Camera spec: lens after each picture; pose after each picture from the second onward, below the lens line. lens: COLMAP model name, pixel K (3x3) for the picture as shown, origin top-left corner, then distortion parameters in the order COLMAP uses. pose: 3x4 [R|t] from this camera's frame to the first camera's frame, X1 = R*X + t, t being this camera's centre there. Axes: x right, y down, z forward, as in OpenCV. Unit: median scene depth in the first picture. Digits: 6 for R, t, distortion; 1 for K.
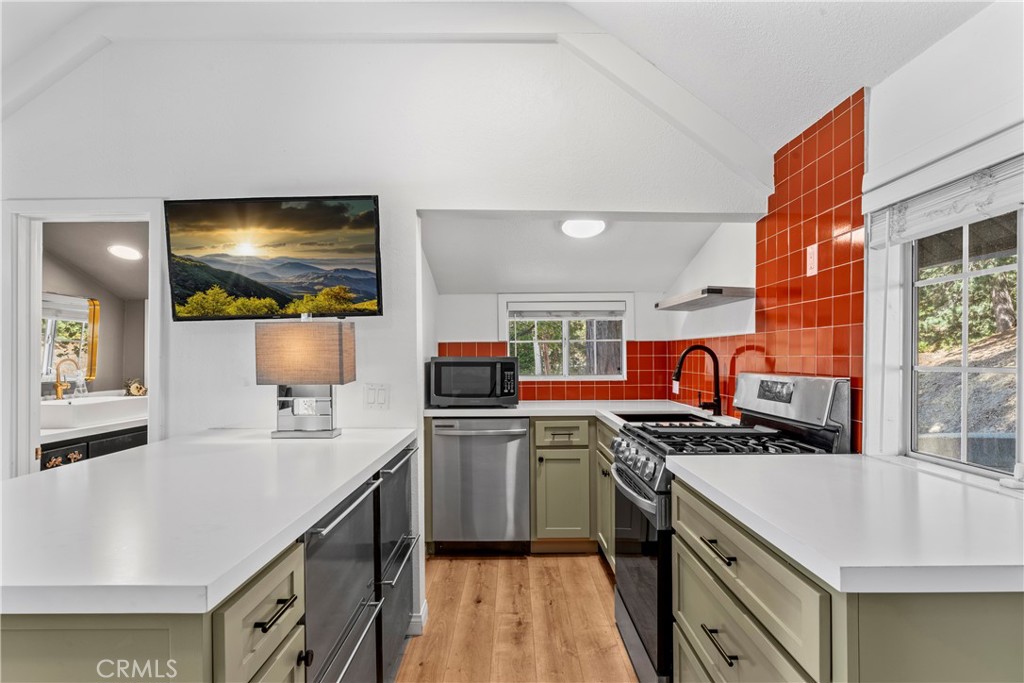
lens RADIAL K [[551.6, 0, 512.0], [0, 551.6, 341.5], [0, 0, 1]] dist [-0.000932, -0.000343]
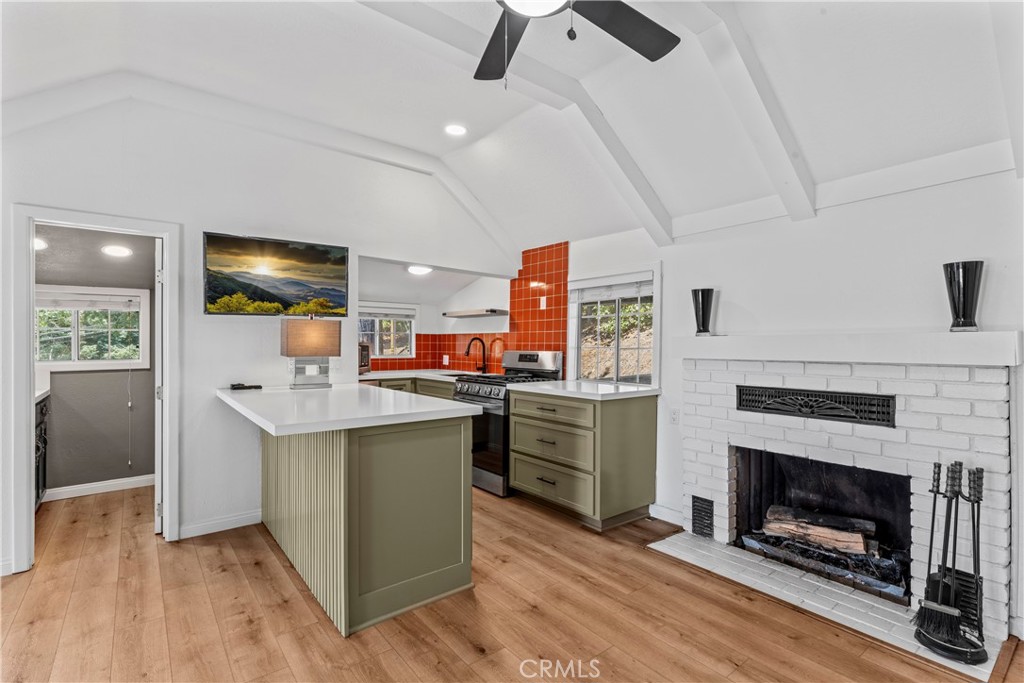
lens RADIAL K [[474.2, 0, 512.0], [0, 474.2, 341.5], [0, 0, 1]] dist [0.000491, 0.000058]
pose [[0.785820, 0.013139, 0.618316, -0.645253], [-0.024291, 0.999659, 0.009629, 0.002397], [-0.617978, -0.022586, 0.785871, -0.417381]]
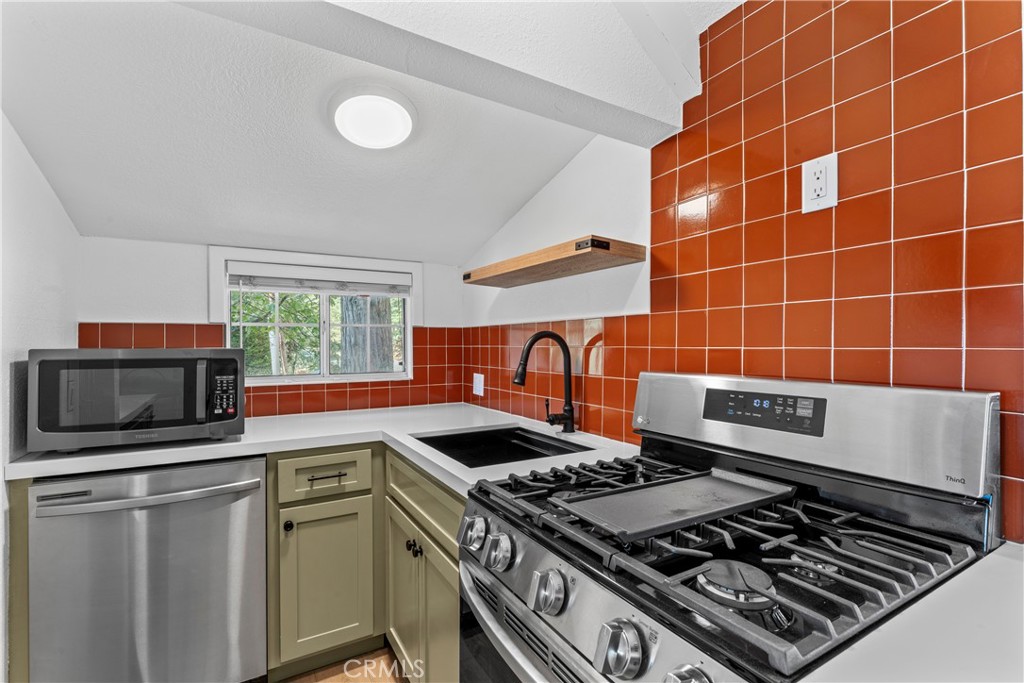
lens RADIAL K [[469.0, 0, 512.0], [0, 469.0, 341.5], [0, 0, 1]] dist [-0.001331, -0.000128]
pose [[0.868655, 0.004136, 0.495400, 0.014559], [-0.012556, 0.999828, 0.013668, 0.012911], [-0.495258, -0.018093, 0.868557, 0.564020]]
